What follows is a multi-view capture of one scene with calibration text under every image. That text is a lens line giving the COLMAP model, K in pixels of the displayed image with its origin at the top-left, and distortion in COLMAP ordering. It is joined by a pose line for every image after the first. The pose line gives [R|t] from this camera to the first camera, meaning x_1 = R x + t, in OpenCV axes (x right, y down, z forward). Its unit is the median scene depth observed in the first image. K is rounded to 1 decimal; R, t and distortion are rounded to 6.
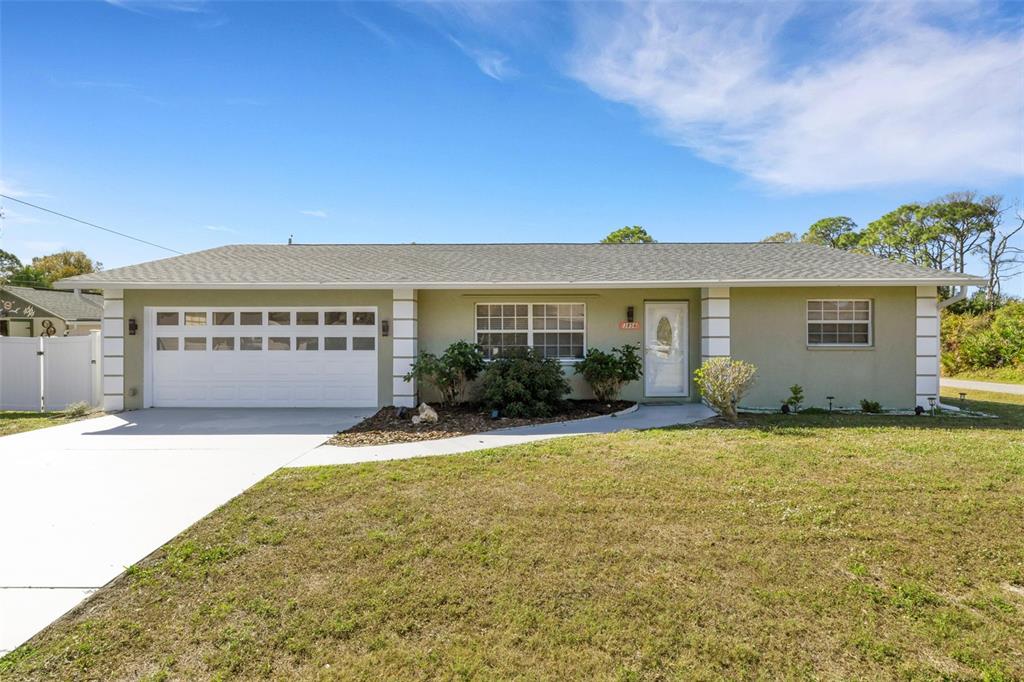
lens RADIAL K [[545.2, 0, 516.0], [0, 545.2, 341.6], [0, 0, 1]] dist [0.001964, 0.000115]
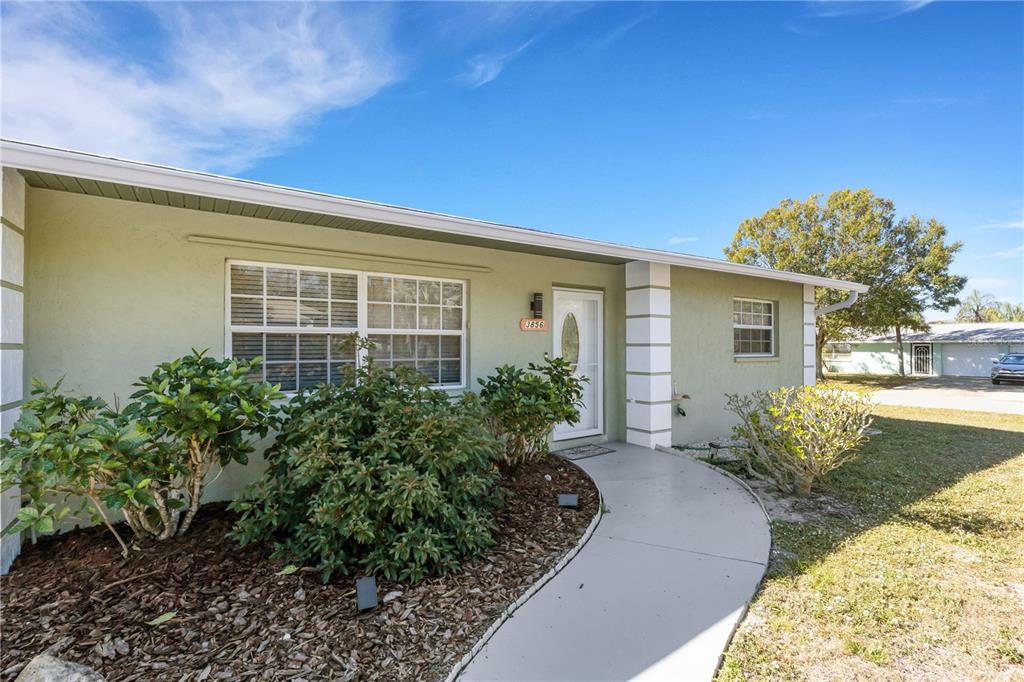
lens RADIAL K [[480.1, 0, 533.6], [0, 480.1, 340.9], [0, 0, 1]] dist [0.004245, 0.000317]
pose [[0.814359, 0.007940, 0.580307, -0.097894], [-0.003095, 0.999952, -0.009339, -0.007005], [-0.580353, 0.005809, 0.814344, 0.578314]]
